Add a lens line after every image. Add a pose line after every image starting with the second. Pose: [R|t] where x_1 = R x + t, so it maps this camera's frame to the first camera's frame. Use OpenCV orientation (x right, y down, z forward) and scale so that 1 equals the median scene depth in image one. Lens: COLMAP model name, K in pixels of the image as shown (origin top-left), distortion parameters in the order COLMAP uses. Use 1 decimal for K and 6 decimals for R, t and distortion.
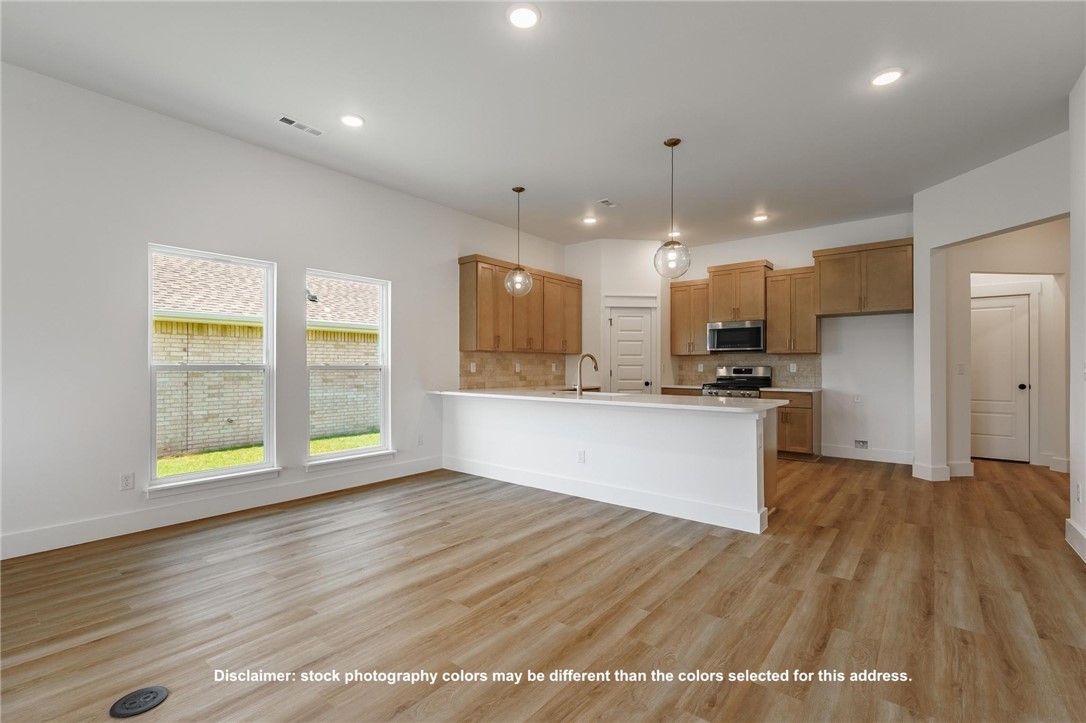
lens RADIAL K [[483.8, 0, 540.7], [0, 483.8, 366.4], [0, 0, 1]] dist [0.003801, 0.000189]
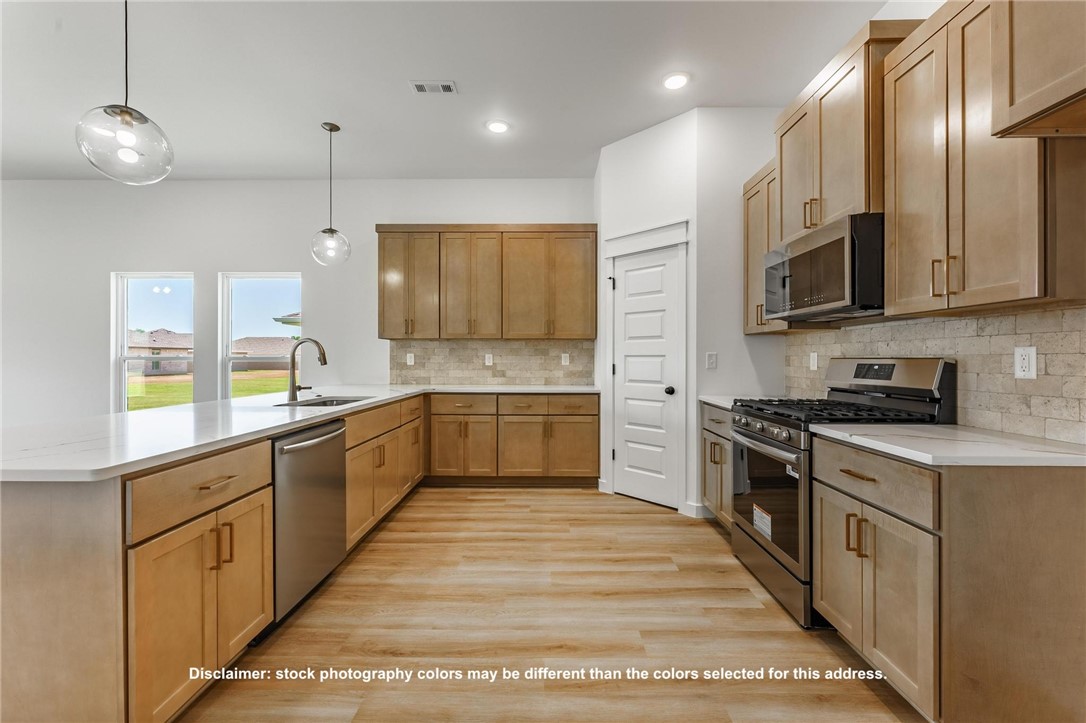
lens RADIAL K [[438.9, 0, 543.2], [0, 438.9, 357.5], [0, 0, 1]] dist [0.005753, -0.000475]
pose [[0.624485, -0.001124, -0.781036, 0.572837], [-0.000360, 0.999998, -0.001727, 0.000437], [0.781036, 0.001360, 0.624484, 0.671042]]
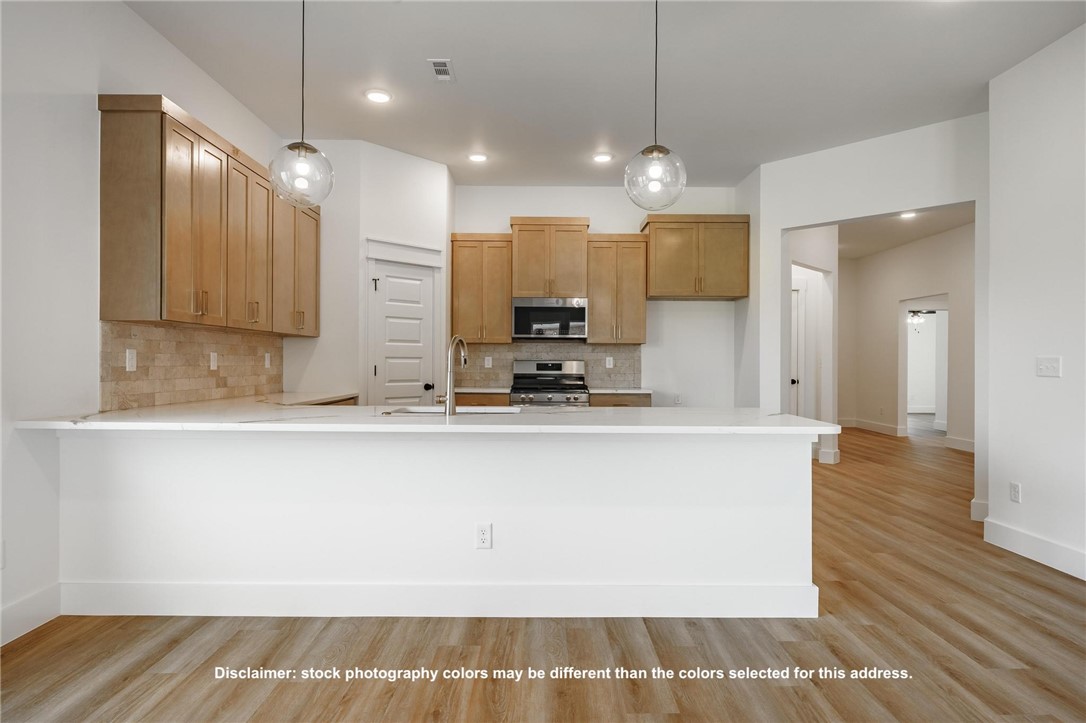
lens RADIAL K [[610.7, 0, 543.7], [0, 610.7, 364.3], [0, 0, 1]] dist [-0.002975, 0.001329]
pose [[0.770545, 0.000331, 0.637386, -0.193614], [-0.004617, 0.999977, 0.005063, 0.001390], [-0.637369, -0.006844, 0.770528, 0.327945]]
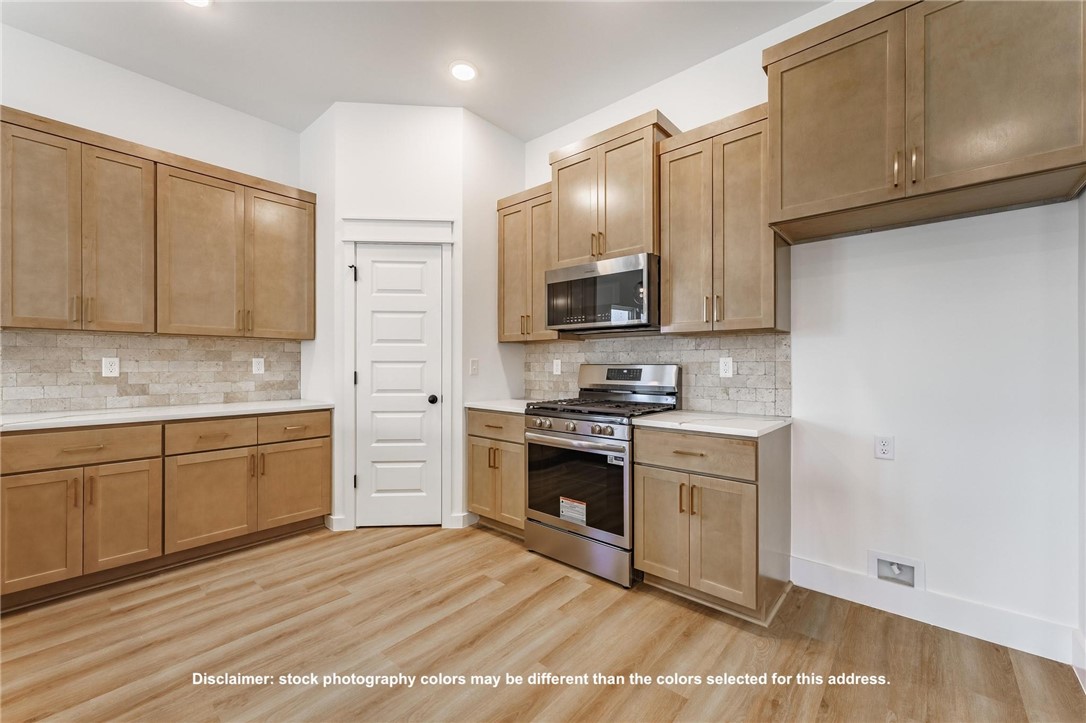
lens RADIAL K [[438.9, 0, 541.7], [0, 438.9, 363.5], [0, 0, 1]] dist [0.005753, -0.000475]
pose [[0.999418, -0.000140, -0.034126, 0.389474], [0.000099, 0.999999, -0.001215, -0.000083], [0.034126, 0.001210, 0.999417, 0.634097]]
